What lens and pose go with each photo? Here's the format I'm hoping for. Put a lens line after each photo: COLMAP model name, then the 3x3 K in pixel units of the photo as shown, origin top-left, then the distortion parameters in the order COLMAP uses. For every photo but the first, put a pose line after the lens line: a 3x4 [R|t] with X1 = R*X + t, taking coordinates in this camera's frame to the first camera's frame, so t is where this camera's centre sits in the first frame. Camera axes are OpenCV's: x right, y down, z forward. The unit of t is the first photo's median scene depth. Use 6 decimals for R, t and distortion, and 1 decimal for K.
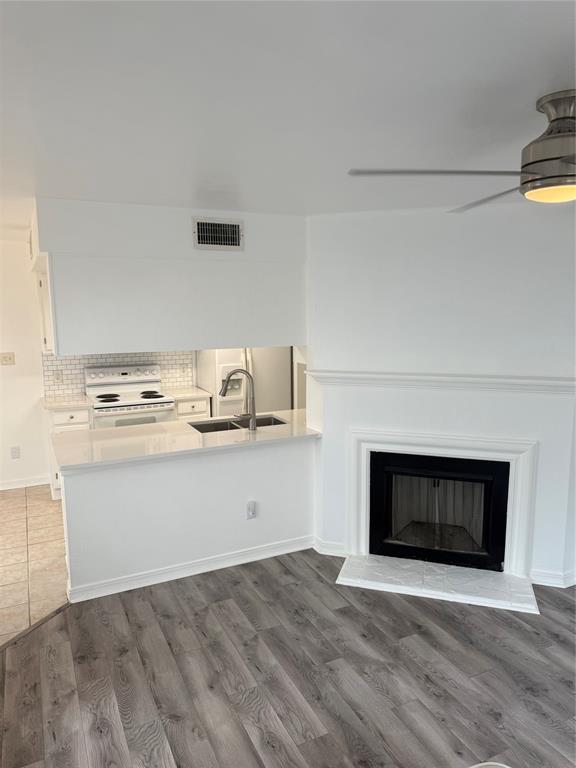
lens RADIAL K [[554.6, 0, 285.6], [0, 554.6, 371.4], [0, 0, 1]] dist [0.014180, -0.006943]
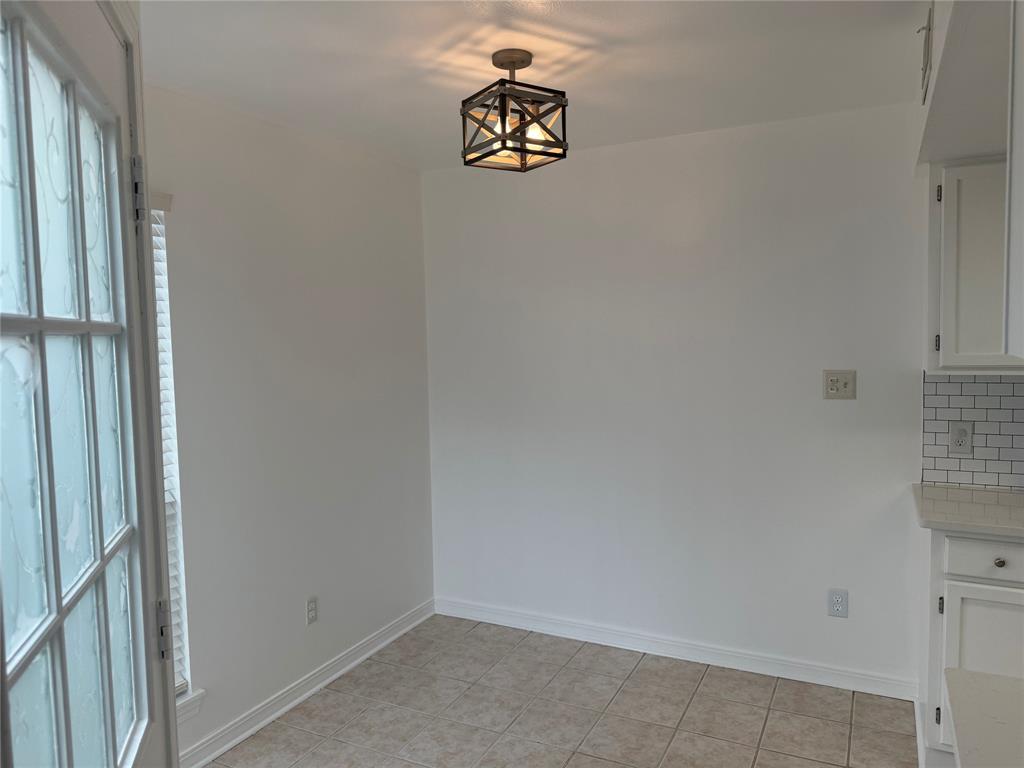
lens RADIAL K [[739.4, 0, 508.6], [0, 739.4, 390.0], [0, 0, 1]] dist [0.014180, -0.006943]
pose [[0.613433, 0.064871, -0.787078, -0.301811], [-0.084869, 0.996264, 0.015968, -0.007598], [0.785173, 0.057003, 0.616647, 0.656648]]
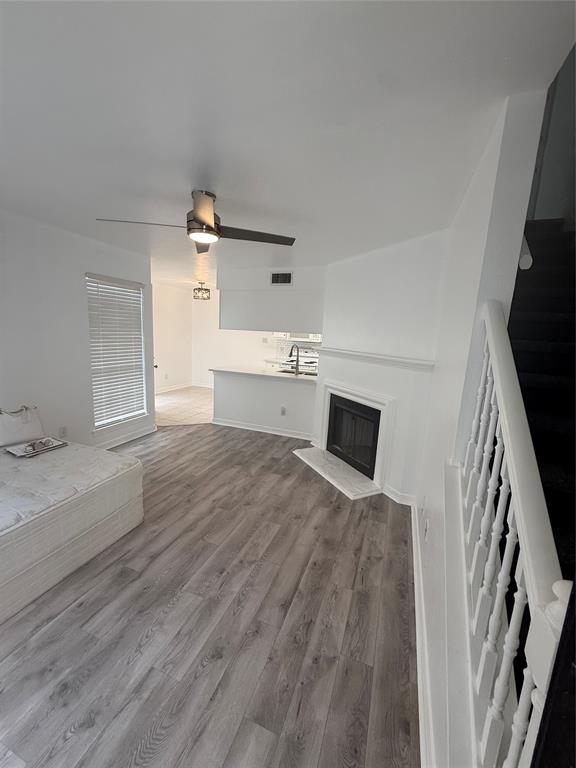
lens RADIAL K [[304.6, 0, 285.9], [0, 304.6, 381.8], [0, 0, 1]] dist [0.002814, -0.000260]
pose [[0.683359, 0.152297, -0.714021, 0.815722], [-0.144101, 0.986897, 0.072587, 0.061235], [0.715721, 0.053288, 0.696351, 0.218827]]
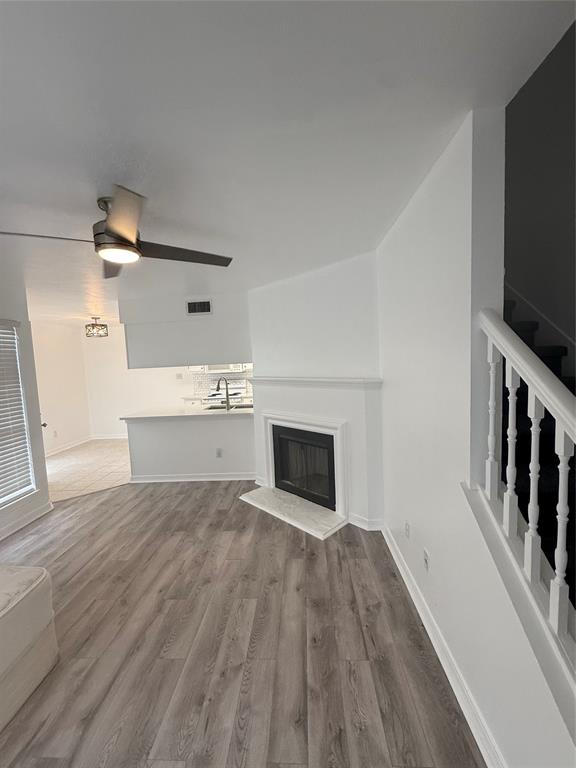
lens RADIAL K [[304.6, 0, 285.1], [0, 304.6, 382.9], [0, 0, 1]] dist [0.002814, -0.000260]
pose [[0.871818, -0.004489, -0.489810, 0.688903], [-0.017523, 0.999032, -0.040345, 0.059343], [0.489517, 0.043756, 0.870895, 0.229114]]
